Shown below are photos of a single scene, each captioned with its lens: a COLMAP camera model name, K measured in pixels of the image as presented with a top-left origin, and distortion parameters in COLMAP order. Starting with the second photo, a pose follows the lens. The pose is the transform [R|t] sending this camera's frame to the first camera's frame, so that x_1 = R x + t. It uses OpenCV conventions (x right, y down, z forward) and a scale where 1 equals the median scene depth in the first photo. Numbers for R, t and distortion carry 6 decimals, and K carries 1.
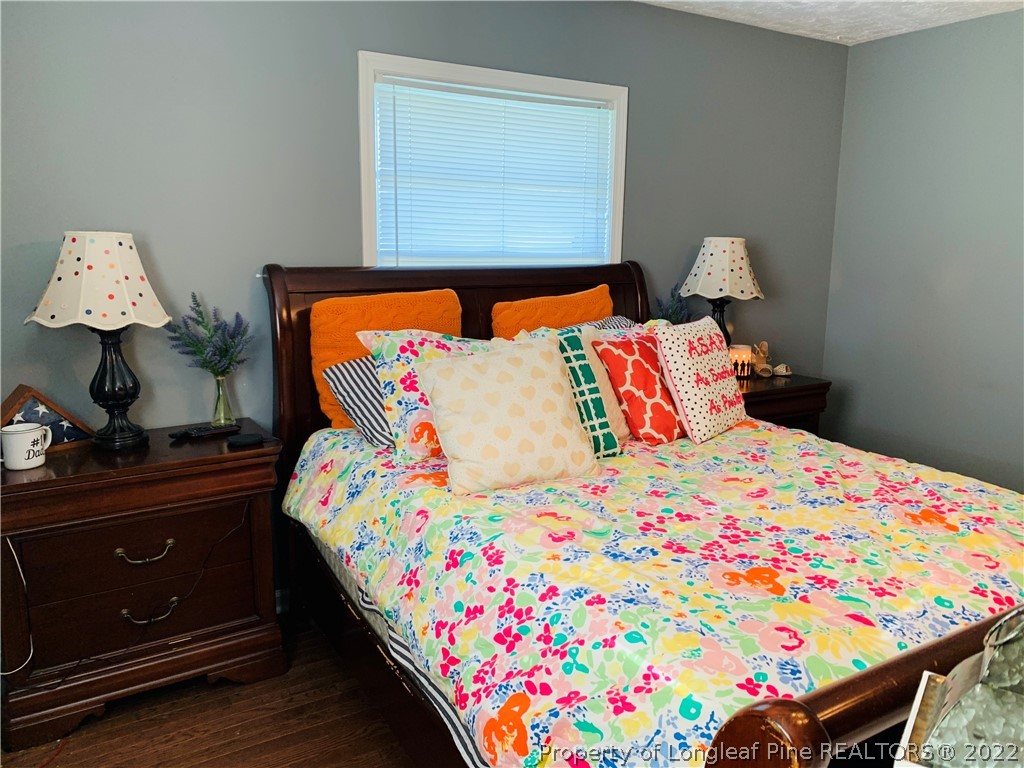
lens RADIAL K [[784.5, 0, 510.0], [0, 784.5, 383.1], [0, 0, 1]] dist [0.008696, -0.011666]
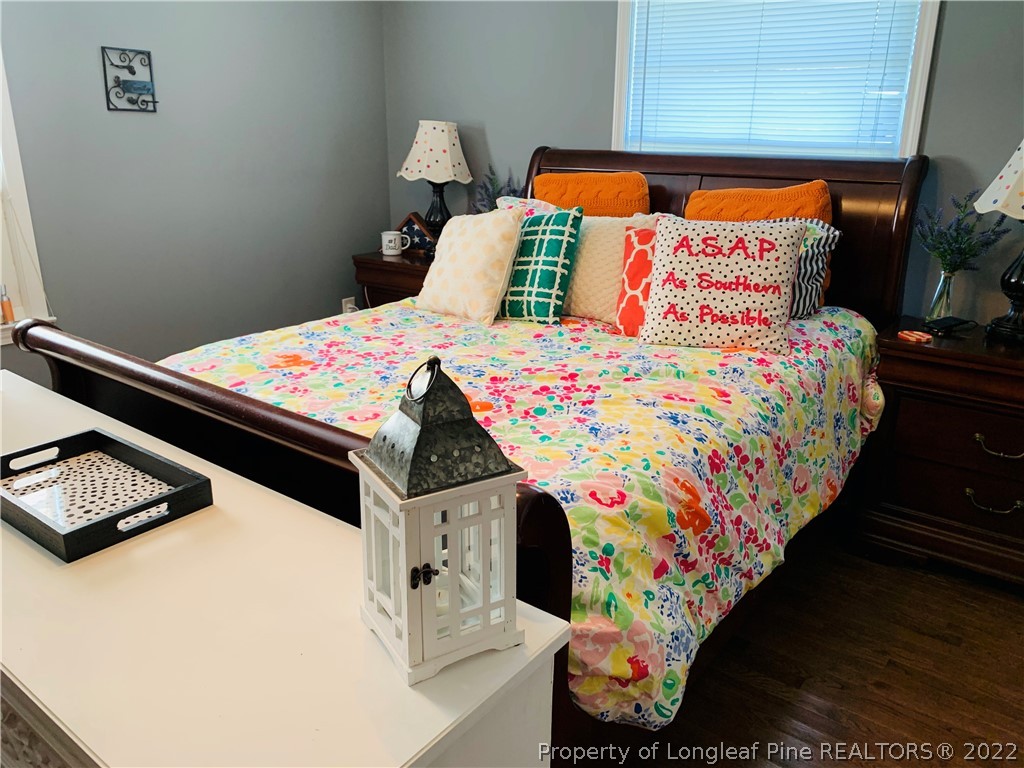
lens RADIAL K [[784.5, 0, 509.4], [0, 784.5, 384.3], [0, 0, 1]] dist [0.008696, -0.011666]
pose [[0.370489, 0.285316, -0.883930, 1.379709], [-0.176414, 0.955946, 0.234619, -0.093802], [0.911930, 0.069014, 0.404501, 0.619564]]
